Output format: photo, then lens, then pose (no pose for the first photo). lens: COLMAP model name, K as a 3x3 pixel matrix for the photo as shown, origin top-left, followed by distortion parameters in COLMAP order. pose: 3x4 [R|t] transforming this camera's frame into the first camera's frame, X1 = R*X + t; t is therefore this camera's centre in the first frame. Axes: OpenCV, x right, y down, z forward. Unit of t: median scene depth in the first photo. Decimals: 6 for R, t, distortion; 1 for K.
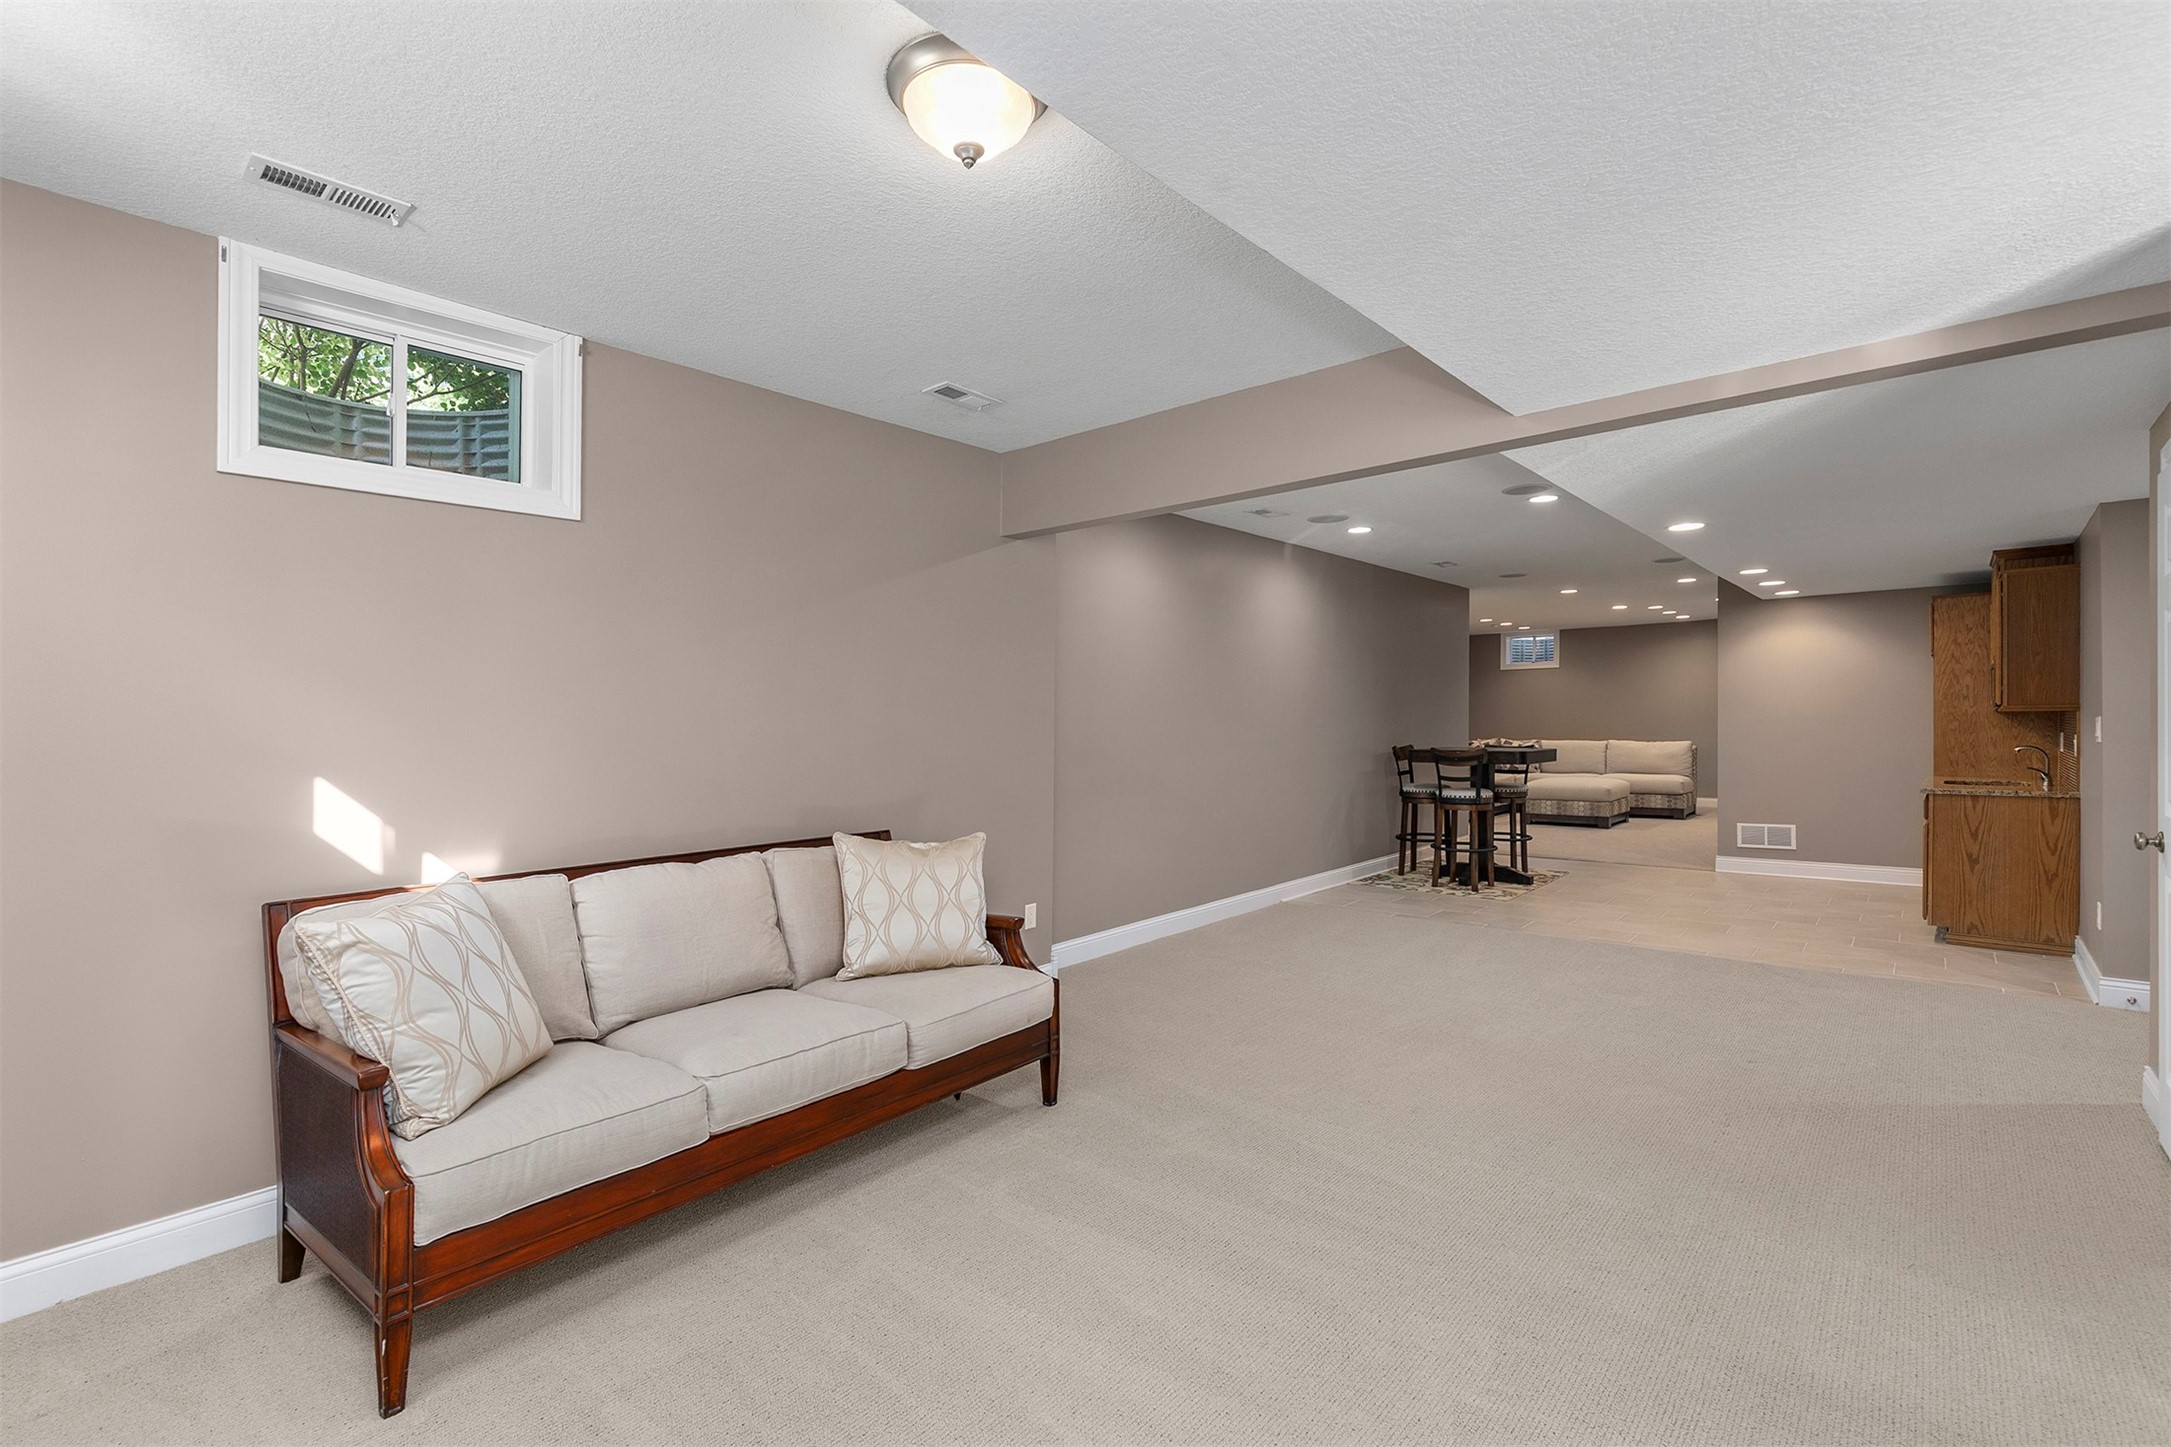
lens RADIAL K [[995.5, 0, 1075.9], [0, 995.5, 709.3], [0, 0, 1]] dist [0.003801, 0.000822]
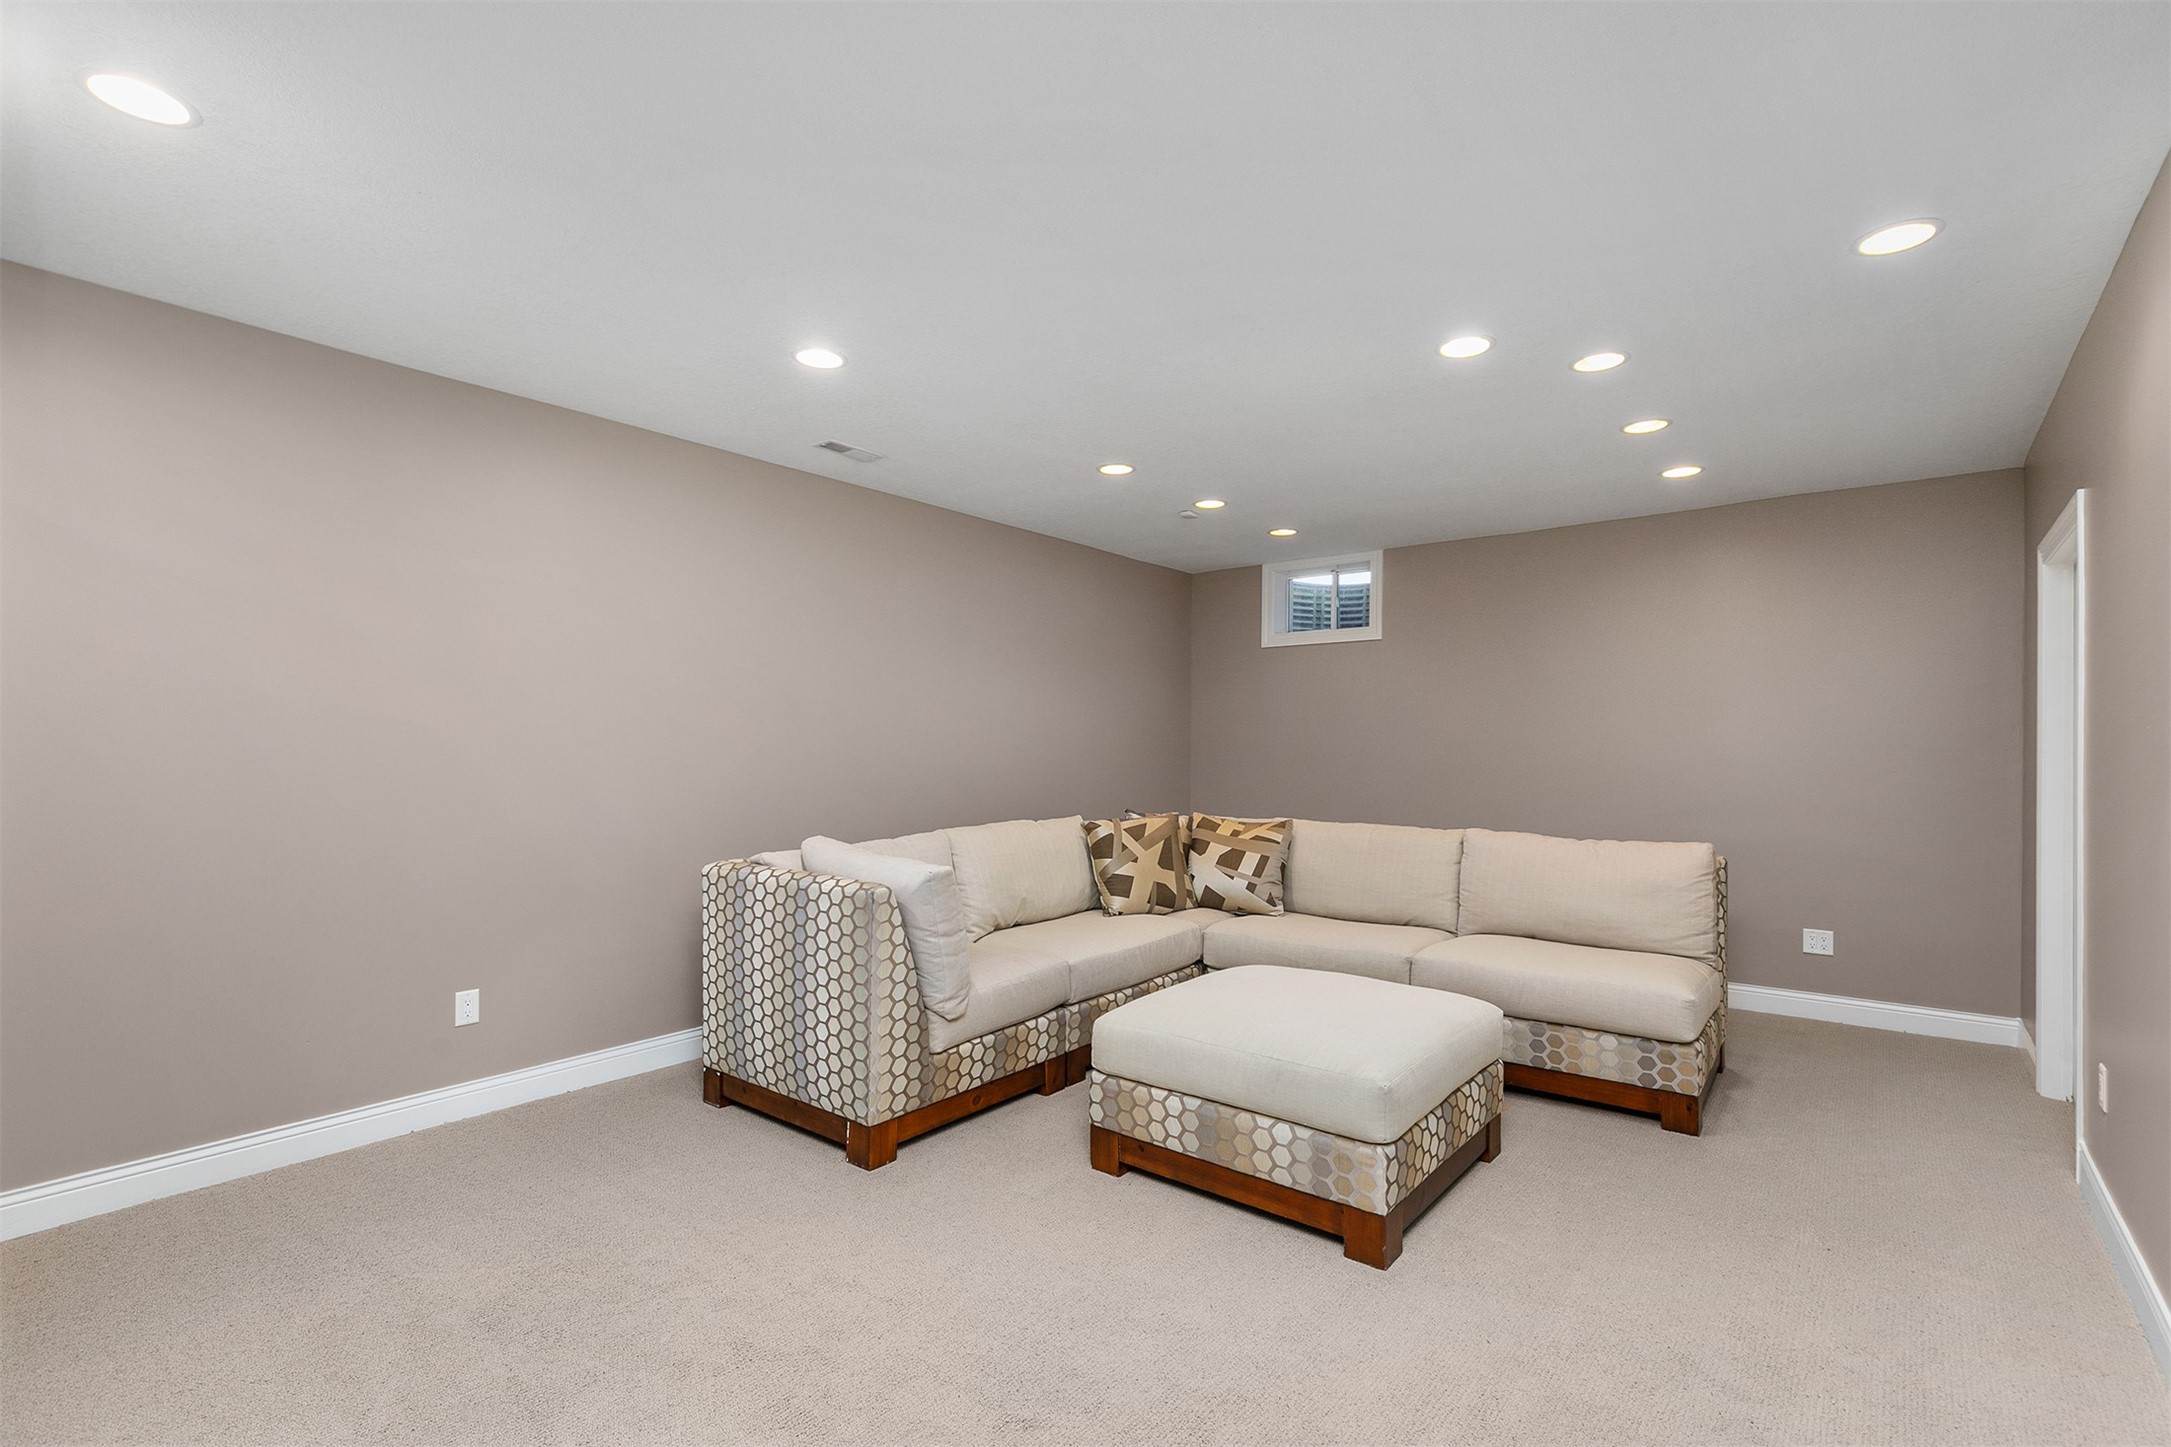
lens RADIAL K [[995.5, 0, 1088.1], [0, 995.5, 725.2], [0, 0, 1]] dist [0.003801, 0.000822]
pose [[0.999215, 0.013307, 0.037300, 0.584756], [-0.012556, 0.999715, -0.020291, 0.006153], [-0.037560, 0.019807, 0.999098, 0.991393]]
